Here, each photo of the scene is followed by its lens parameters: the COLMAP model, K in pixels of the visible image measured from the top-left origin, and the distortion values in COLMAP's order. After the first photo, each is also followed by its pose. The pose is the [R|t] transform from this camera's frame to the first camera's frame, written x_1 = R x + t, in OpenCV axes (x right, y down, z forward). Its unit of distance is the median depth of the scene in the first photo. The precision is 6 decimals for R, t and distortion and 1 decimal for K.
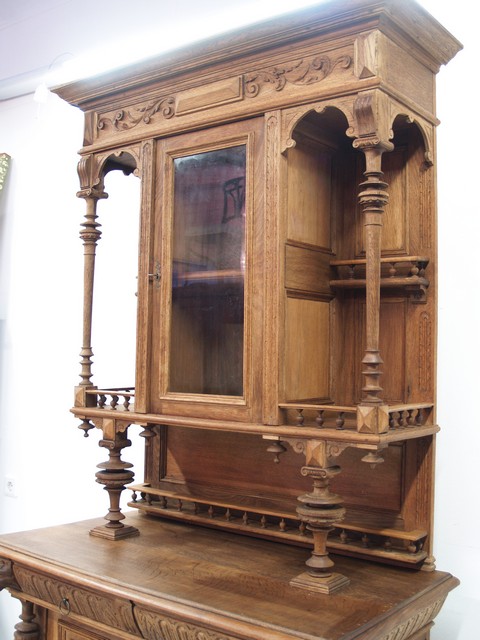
lens RADIAL K [[725.1, 0, 241.7], [0, 725.1, 320.3], [0, 0, 1]] dist [-0.124901, 0.000000]
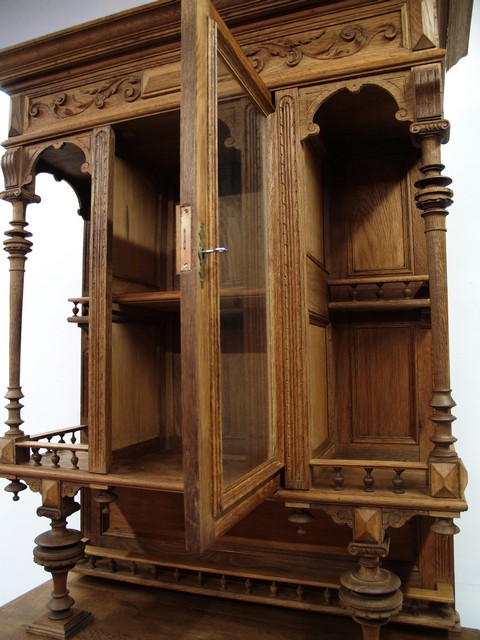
lens RADIAL K [[516.2, 0, 242.8], [0, 516.2, 320.6], [0, 0, 1]] dist [-0.132753, 0.086082]
pose [[0.954775, -0.007344, 0.297239, -0.161906], [0.016481, 0.999465, -0.028246, -0.018321], [-0.296873, 0.031867, 0.954385, 0.459769]]
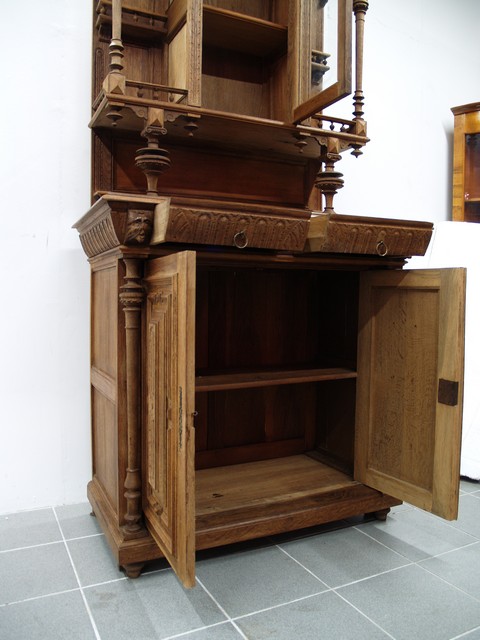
lens RADIAL K [[520.1, 0, 239.2], [0, 520.1, 317.8], [0, 0, 1]] dist [-0.098316, 0.023860]
pose [[0.464348, -0.062759, 0.883426, -0.936471], [-0.042797, 0.994731, 0.093161, 0.422030], [-0.884618, -0.081067, 0.459216, 0.549571]]
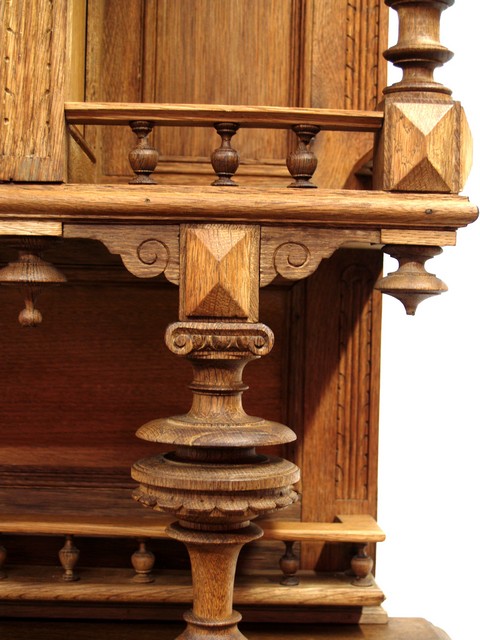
lens RADIAL K [[1175.2, 0, 244.0], [0, 1175.2, 325.4], [0, 0, 1]] dist [-0.128705, 0.000000]
pose [[0.771916, -0.015459, 0.635536, -0.163727], [-0.040440, 0.996485, 0.073357, 0.151216], [-0.634436, -0.082327, 0.768578, 0.563265]]
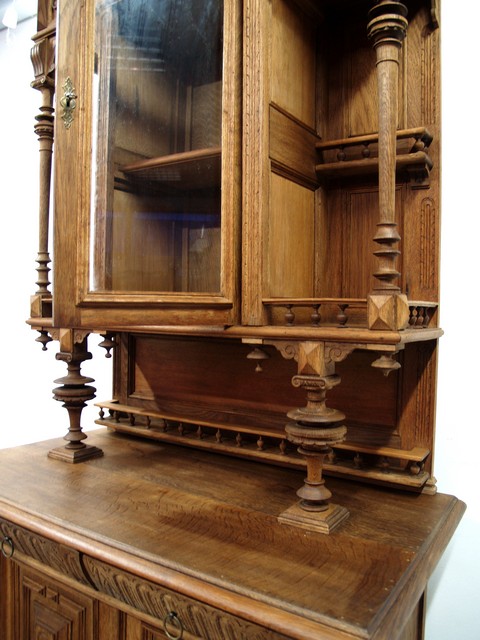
lens RADIAL K [[516.2, 0, 242.5], [0, 516.2, 322.3], [0, 0, 1]] dist [-0.132753, 0.086082]
pose [[0.997500, -0.005619, 0.070447, -0.010691], [0.000437, 0.997305, 0.073366, 0.091425], [-0.070669, -0.073152, 0.994814, 0.394032]]
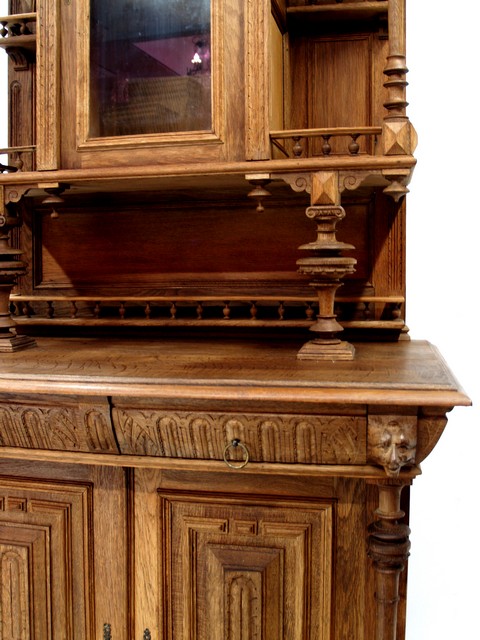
lens RADIAL K [[686.5, 0, 233.1], [0, 686.5, 343.3], [0, 0, 1]] dist [-0.118193, 0.000000]
pose [[0.912832, -0.076884, 0.401033, -0.274164], [0.008550, 0.985497, 0.169475, 0.199442], [-0.408247, -0.151273, 0.900251, 0.292004]]
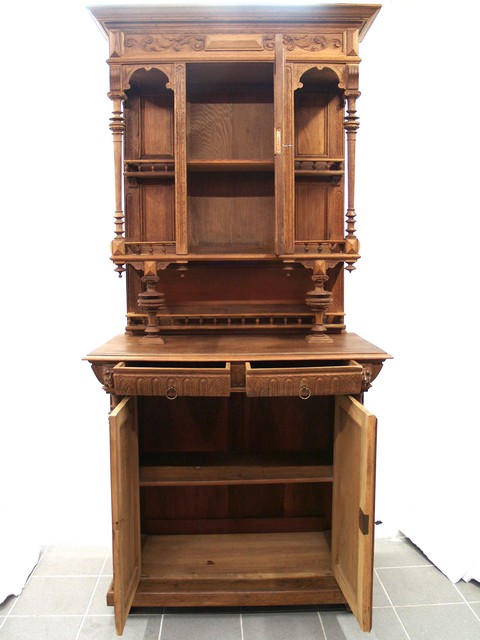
lens RADIAL K [[603.6, 0, 248.6], [0, 603.6, 303.3], [0, 0, 1]] dist [-0.096323, 0.000000]
pose [[0.783040, -0.081492, 0.616609, -0.850803], [-0.006972, 0.990167, 0.139717, 0.057784], [-0.621932, -0.113703, 0.774772, -0.048442]]
